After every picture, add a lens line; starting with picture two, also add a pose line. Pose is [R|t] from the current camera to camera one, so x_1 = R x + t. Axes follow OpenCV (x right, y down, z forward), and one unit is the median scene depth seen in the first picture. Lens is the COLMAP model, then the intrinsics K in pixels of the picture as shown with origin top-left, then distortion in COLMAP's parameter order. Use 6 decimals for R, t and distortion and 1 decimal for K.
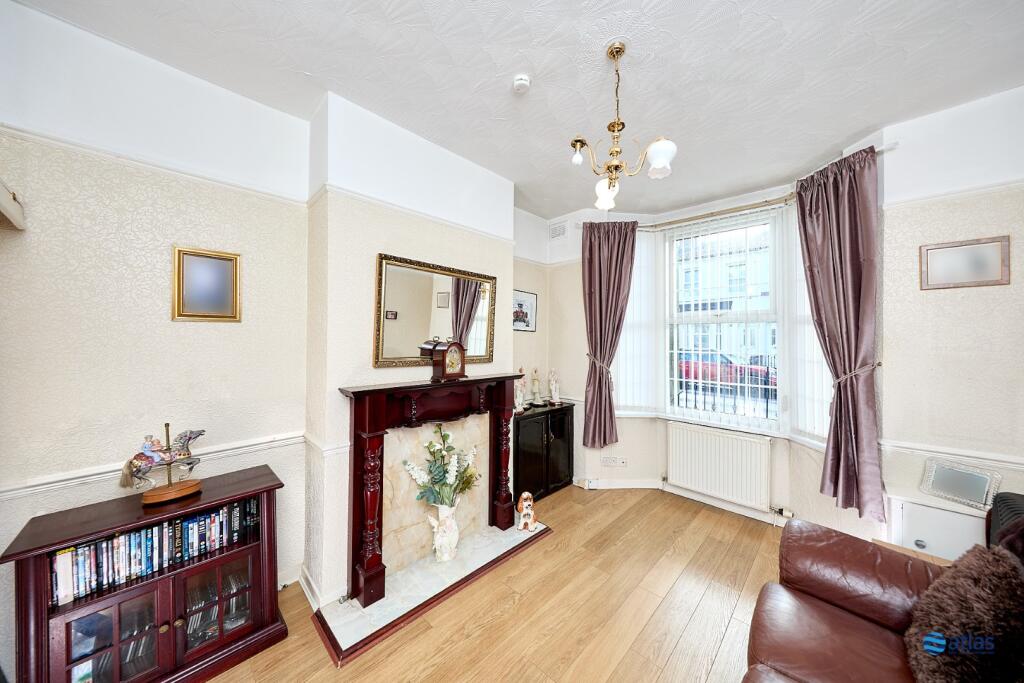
lens RADIAL K [[326.0, 0, 511.7], [0, 326.0, 343.5], [0, 0, 1]] dist [0.000369, -0.000004]
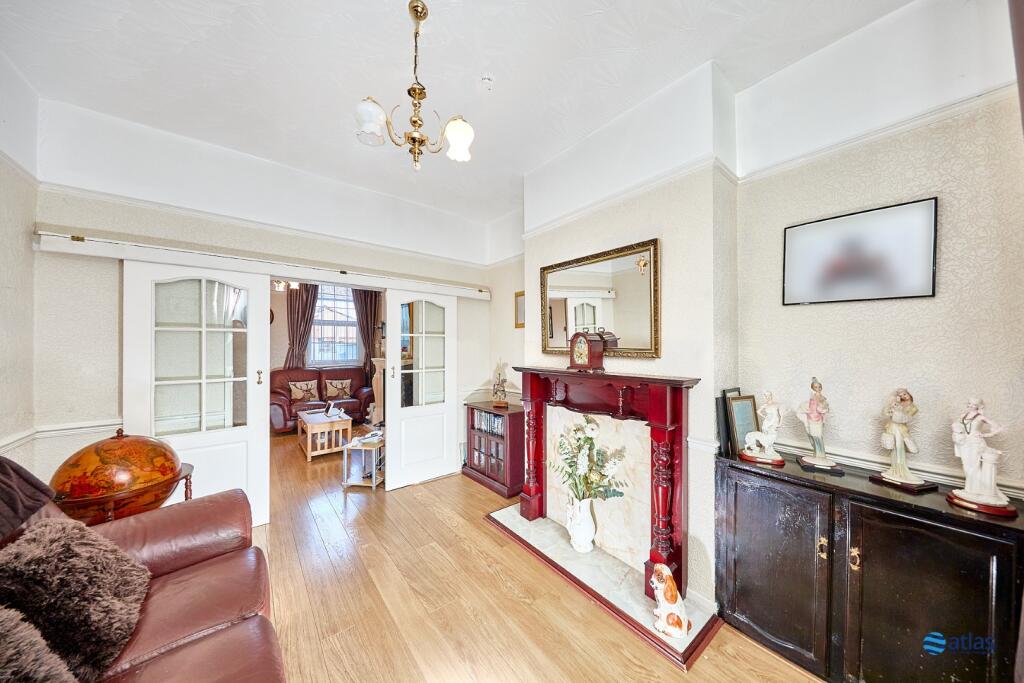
lens RADIAL K [[326.0, 0, 511.8], [0, 326.0, 346.2], [0, 0, 1]] dist [0.000369, -0.000004]
pose [[-0.102148, 0.003142, -0.994764, 0.856721], [0.002080, 0.999994, 0.002945, 0.035148], [0.994767, -0.001769, -0.102154, 0.941423]]
